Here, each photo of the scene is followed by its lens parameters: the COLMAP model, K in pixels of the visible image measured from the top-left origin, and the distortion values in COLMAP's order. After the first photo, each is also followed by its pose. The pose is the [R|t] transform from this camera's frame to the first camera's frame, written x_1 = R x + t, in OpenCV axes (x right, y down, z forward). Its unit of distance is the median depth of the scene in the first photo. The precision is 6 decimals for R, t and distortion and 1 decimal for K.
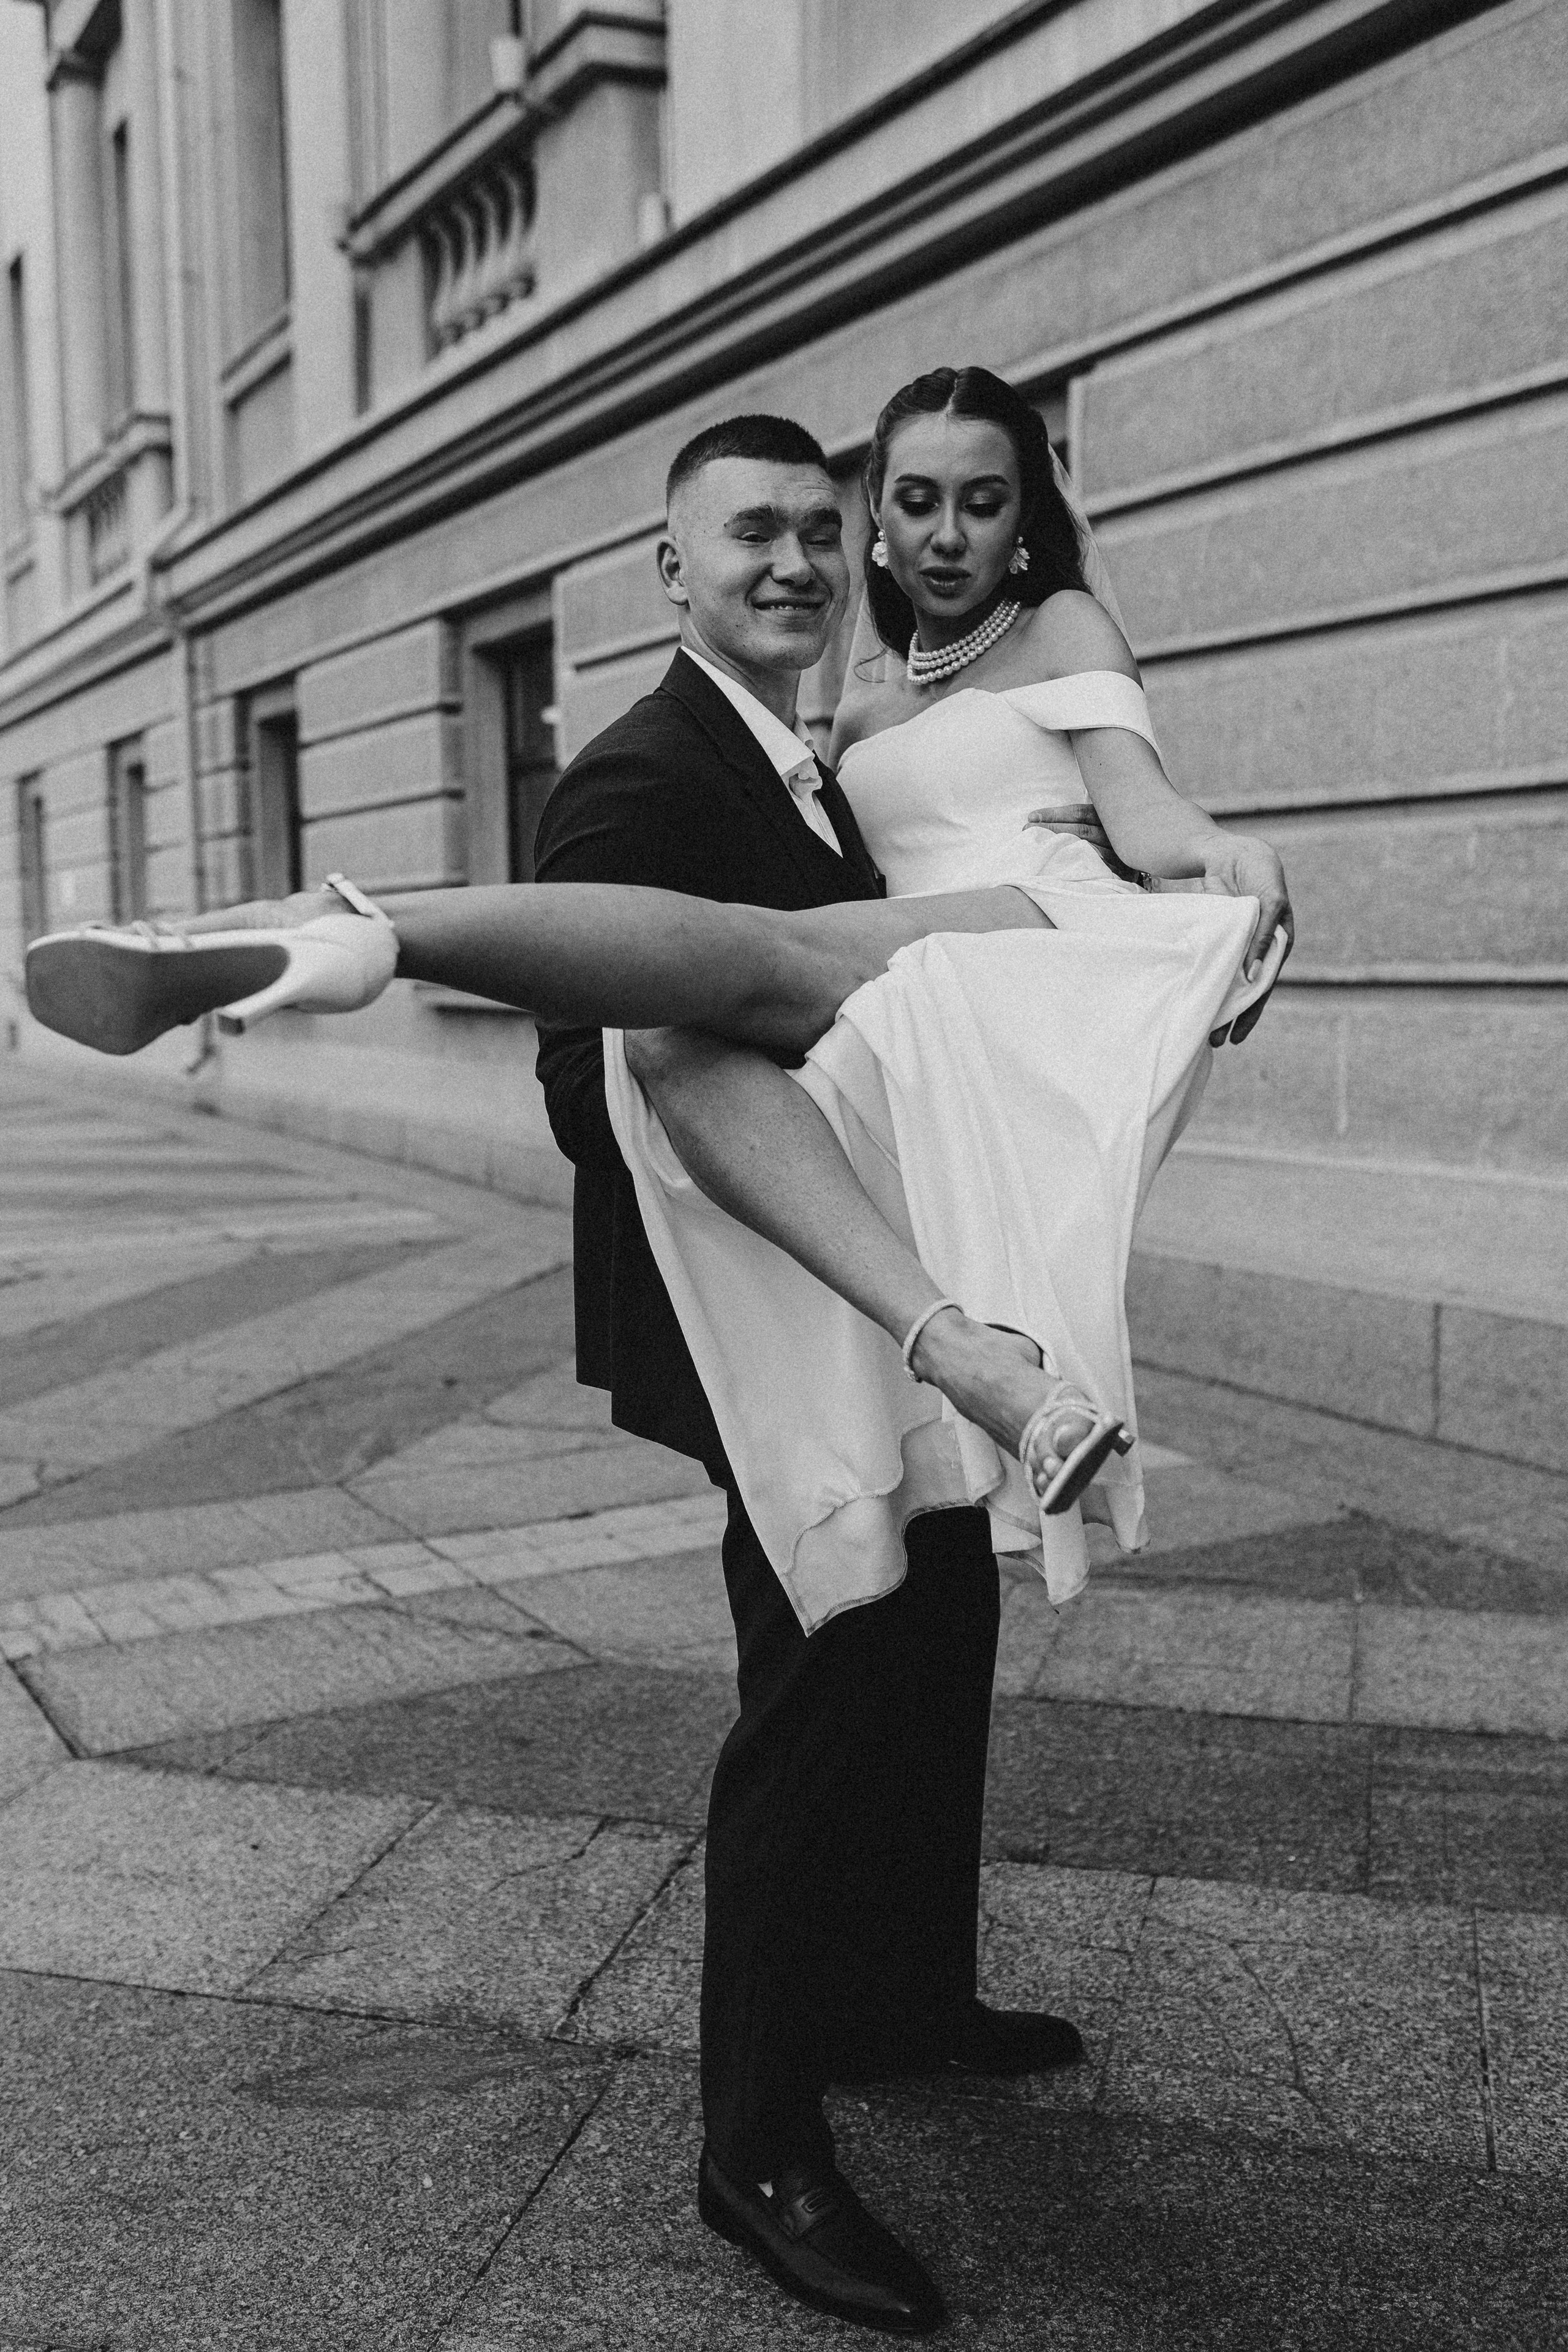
lens RADIAL K [[2286.2, 0, 784.0], [0, 2286.2, 1176.0], [0, 0, 1]] dist [0.000591, -0.009147]
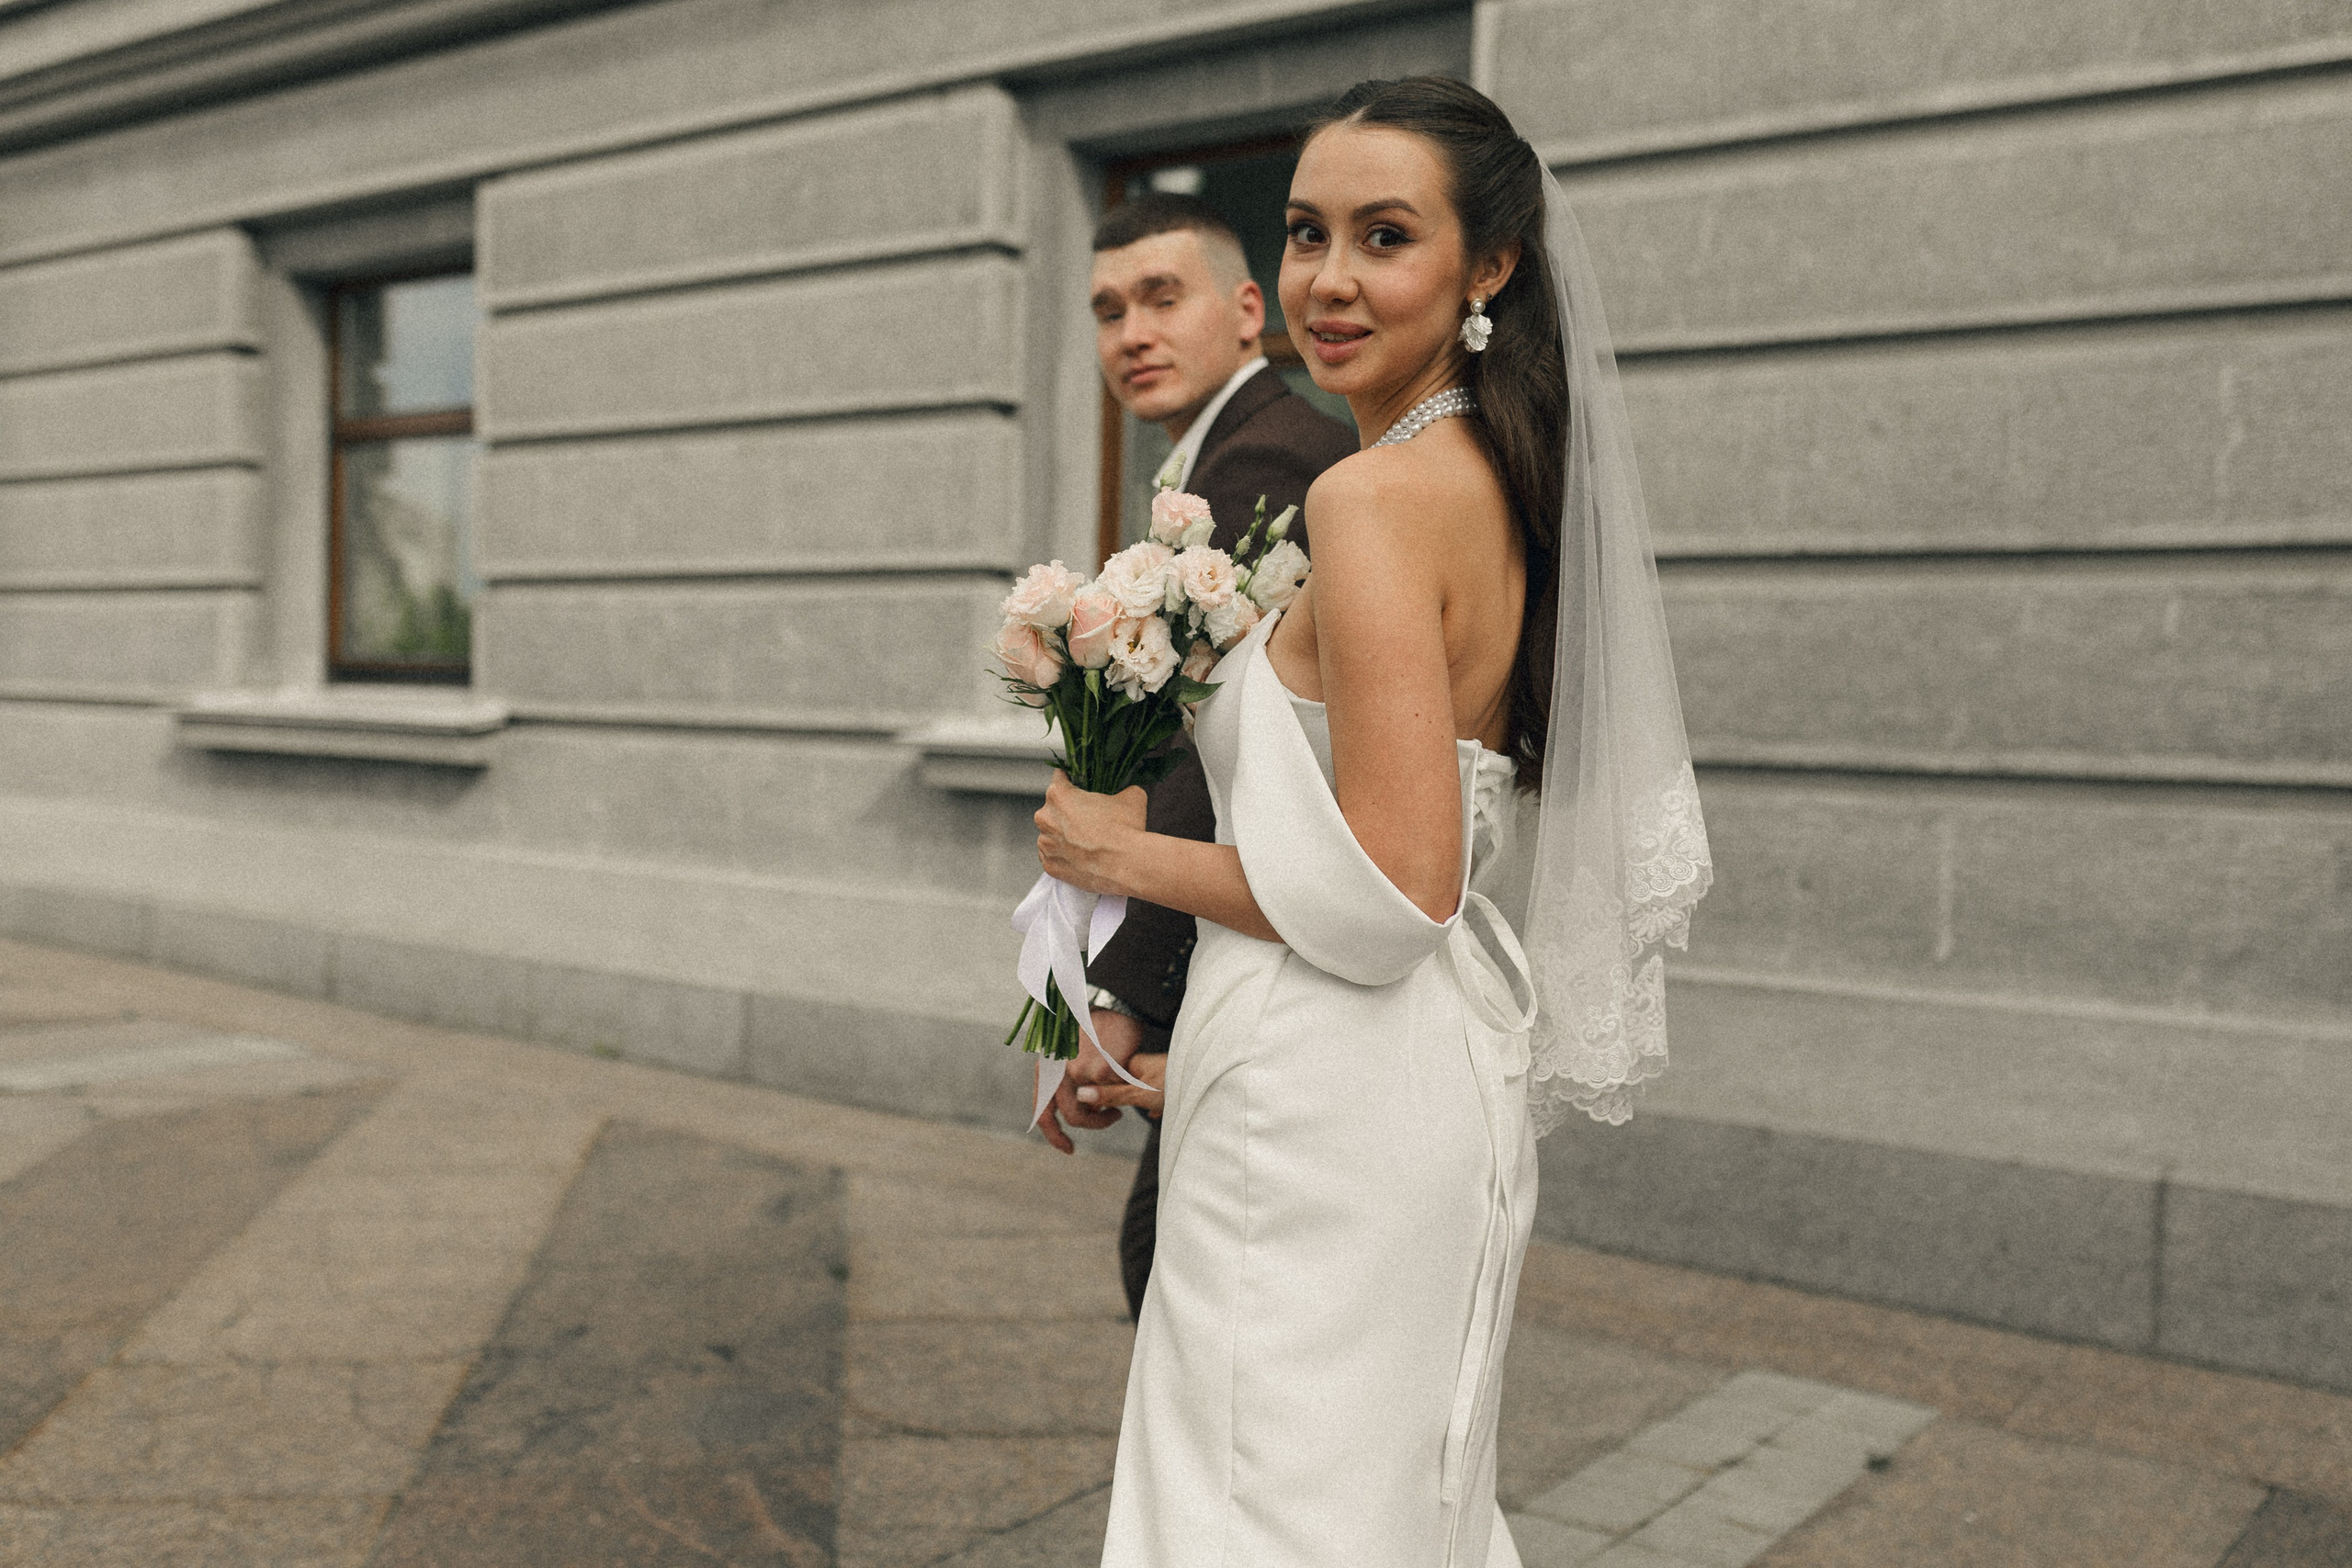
lens RADIAL K [[2278.8, 0, 1176.0], [0, 2278.8, 784.0], [0, 0, 1]] dist [-0.001742, -0.013153]
pose [[0.906835, 0.017523, 0.421121, -0.360595], [0.006353, 0.998454, -0.055227, -0.040780], [-0.421437, 0.052757, 0.905322, 0.415955]]
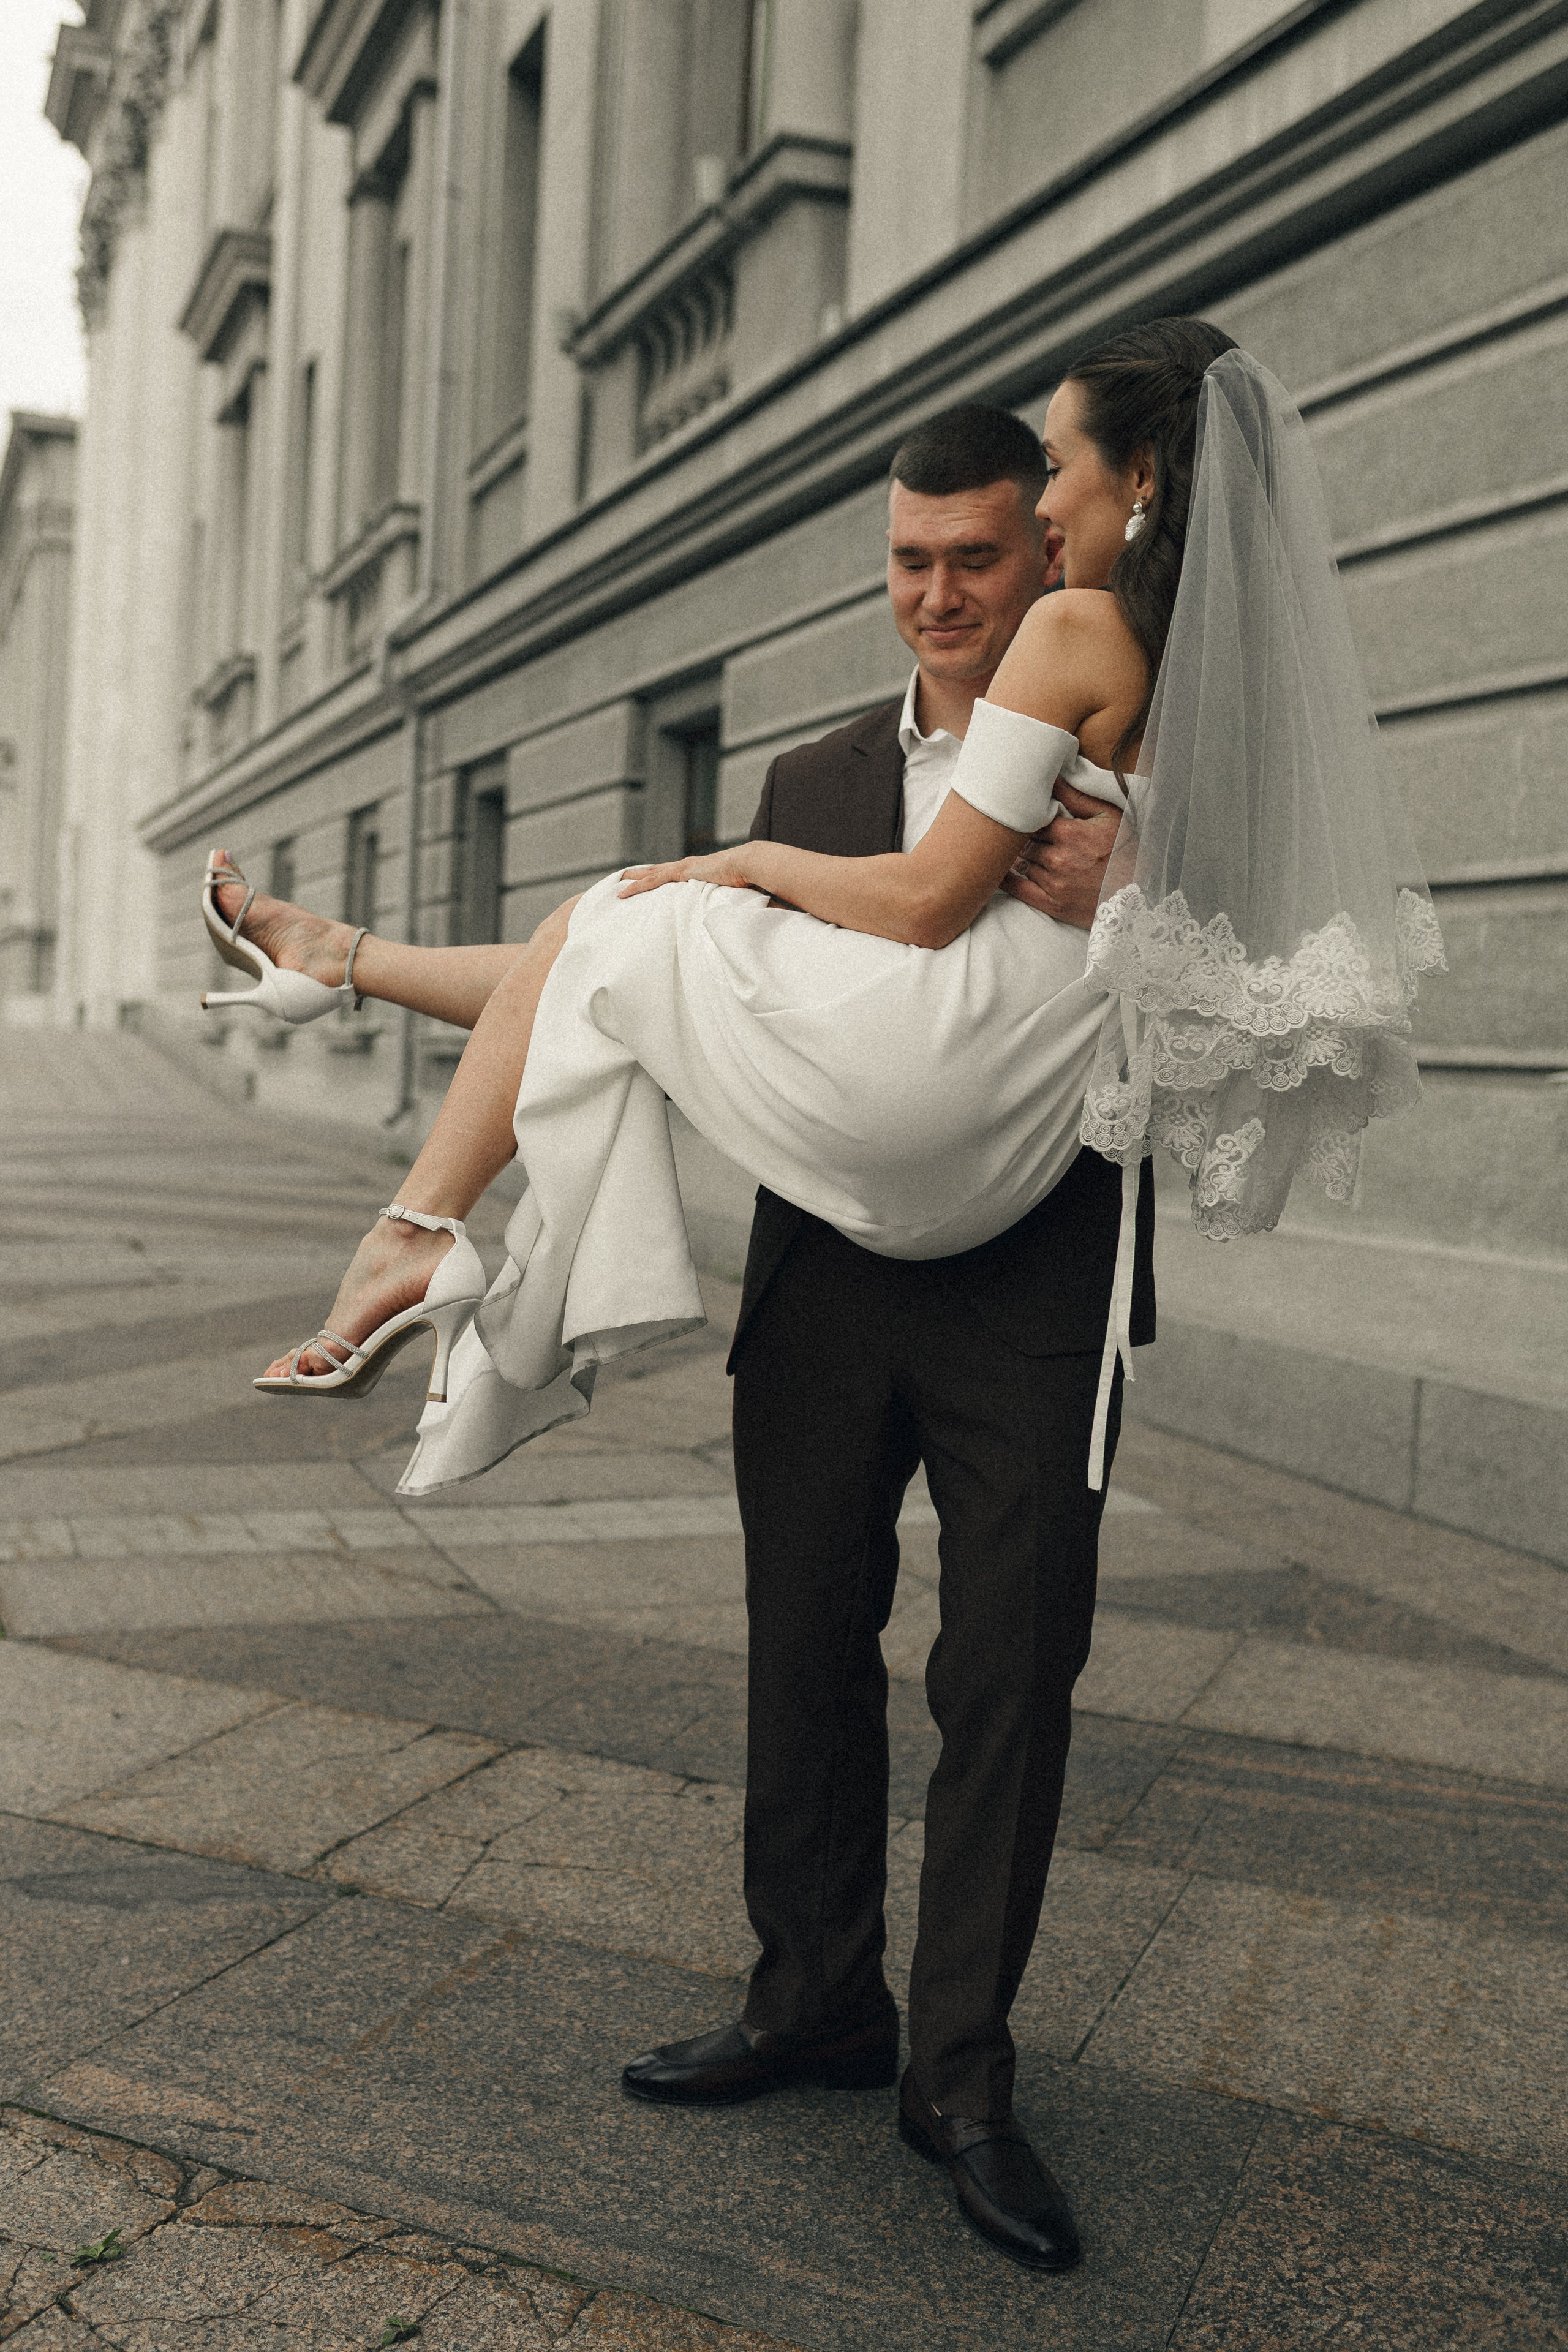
lens RADIAL K [[2297.8, 0, 784.0], [0, 2297.8, 1176.0], [0, 0, 1]] dist [0.002438, -0.018224]
pose [[0.990145, 0.070634, -0.120928, 0.122844], [-0.076852, 0.995908, -0.047548, 0.036601], [0.117075, 0.056373, 0.991522, -0.048974]]
